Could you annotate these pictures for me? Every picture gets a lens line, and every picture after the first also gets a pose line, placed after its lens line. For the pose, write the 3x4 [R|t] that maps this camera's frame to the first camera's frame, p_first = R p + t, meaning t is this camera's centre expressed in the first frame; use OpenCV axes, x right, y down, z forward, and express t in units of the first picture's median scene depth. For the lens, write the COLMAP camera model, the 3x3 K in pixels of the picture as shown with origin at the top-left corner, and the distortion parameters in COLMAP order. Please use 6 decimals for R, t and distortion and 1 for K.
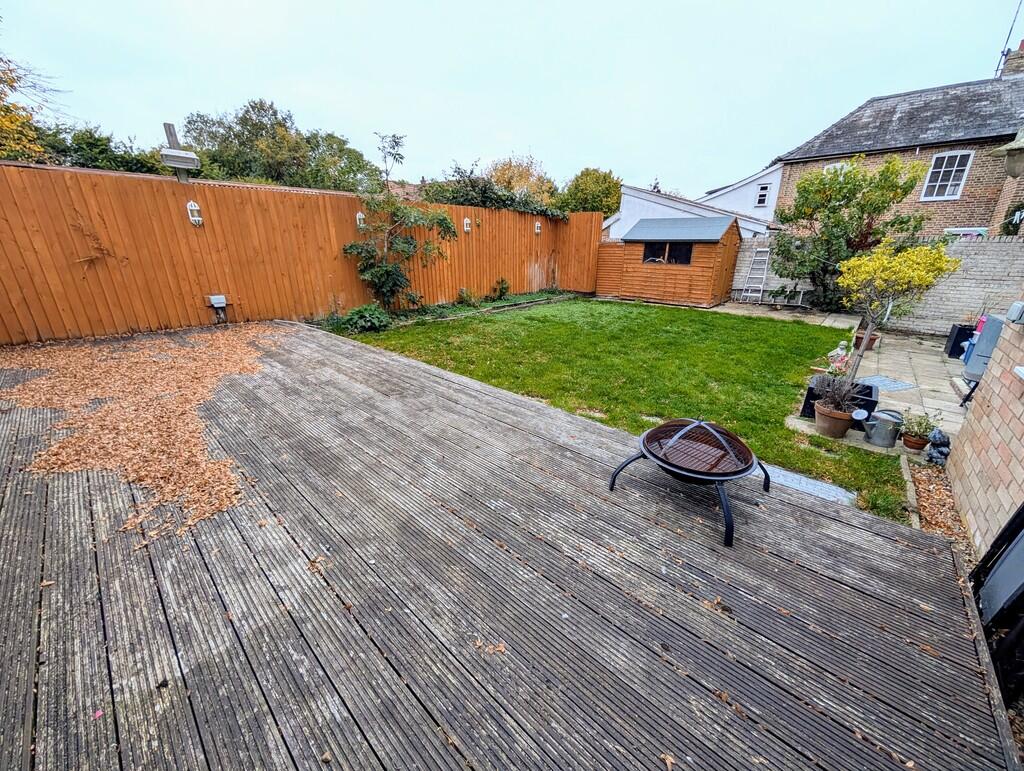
lens RADIAL K [[389.9, 0, 510.6], [0, 389.9, 384.4], [0, 0, 1]] dist [0.002326, 0.000212]
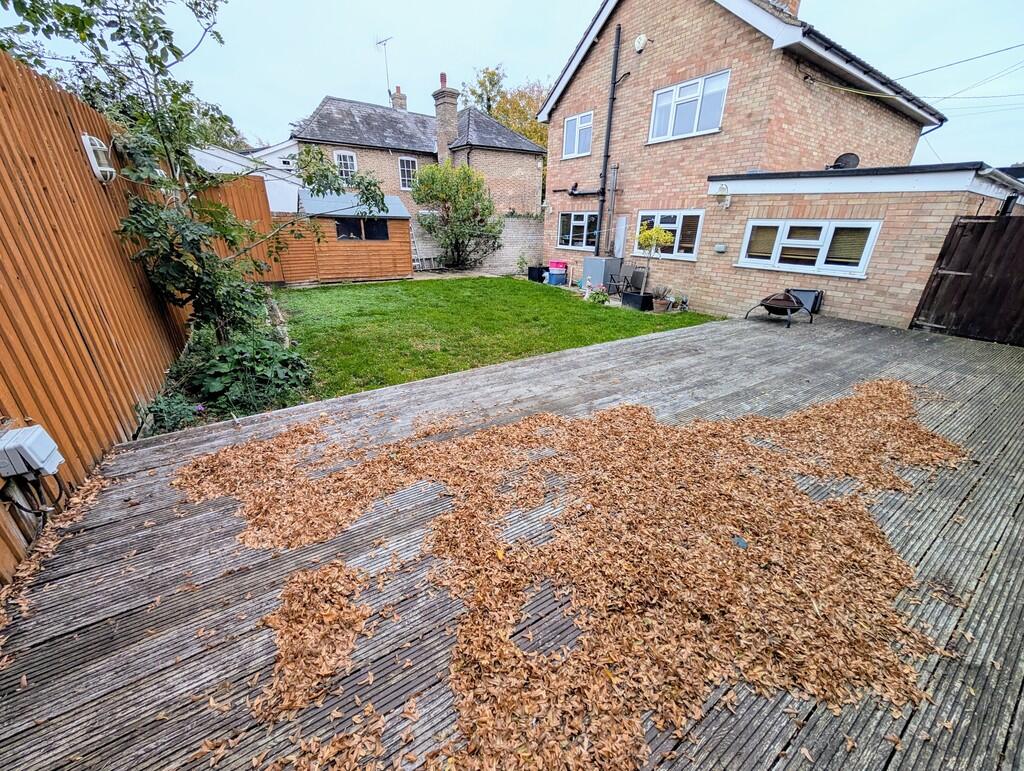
lens RADIAL K [[389.9, 0, 512.4], [0, 389.9, 387.1], [0, 0, 1]] dist [0.002326, 0.000212]
pose [[0.253409, -0.374257, 0.892029, -1.412863], [0.314310, 0.903951, 0.289969, -0.367227], [-0.914873, 0.206893, 0.346702, 1.012930]]
